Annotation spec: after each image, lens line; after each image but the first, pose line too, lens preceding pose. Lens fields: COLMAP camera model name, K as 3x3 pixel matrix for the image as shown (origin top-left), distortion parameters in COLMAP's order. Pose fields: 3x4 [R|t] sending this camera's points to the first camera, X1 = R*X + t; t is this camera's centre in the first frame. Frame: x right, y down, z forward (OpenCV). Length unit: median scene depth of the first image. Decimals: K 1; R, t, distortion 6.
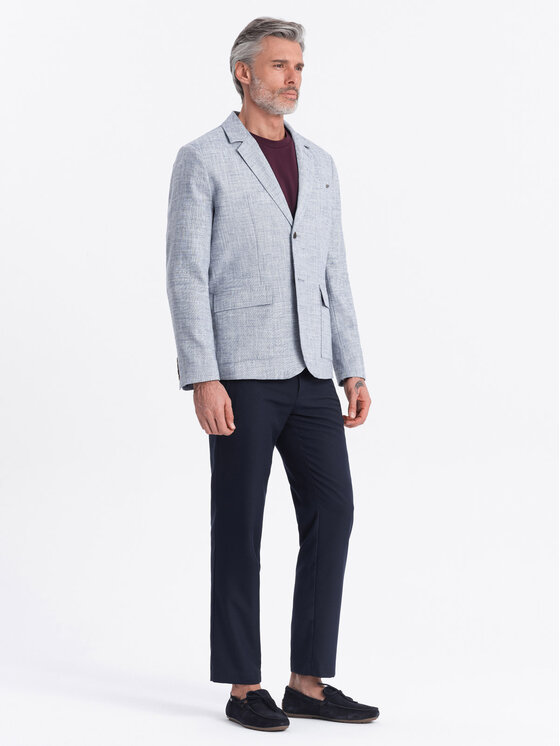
lens RADIAL K [[2973.4, 0, 280.0], [0, 2973.4, 373.0], [0, 0, 1]] dist [0.260645, 29.894133]
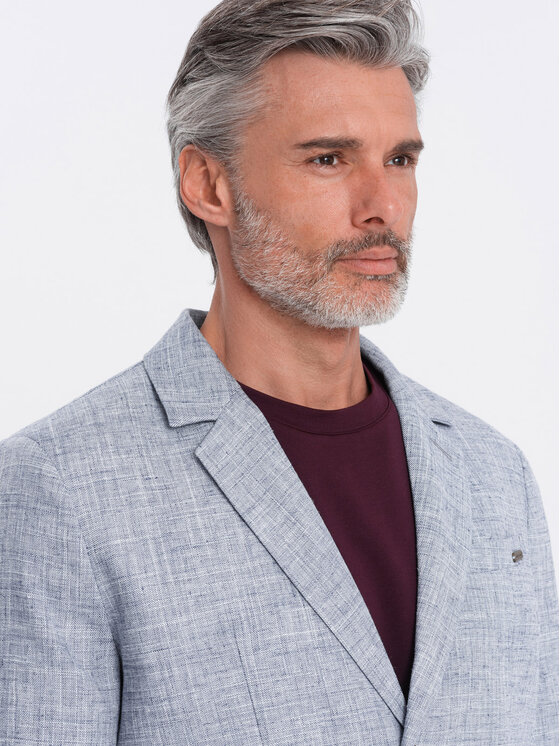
lens RADIAL K [[2973.4, 0, 280.0], [0, 2973.4, 373.0], [0, 0, 1]] dist [0.260645, 29.894133]
pose [[0.997917, -0.034665, -0.054414, 0.009226], [0.035015, 0.999372, 0.005488, -0.084063], [0.054190, -0.007381, 0.998503, 0.722034]]
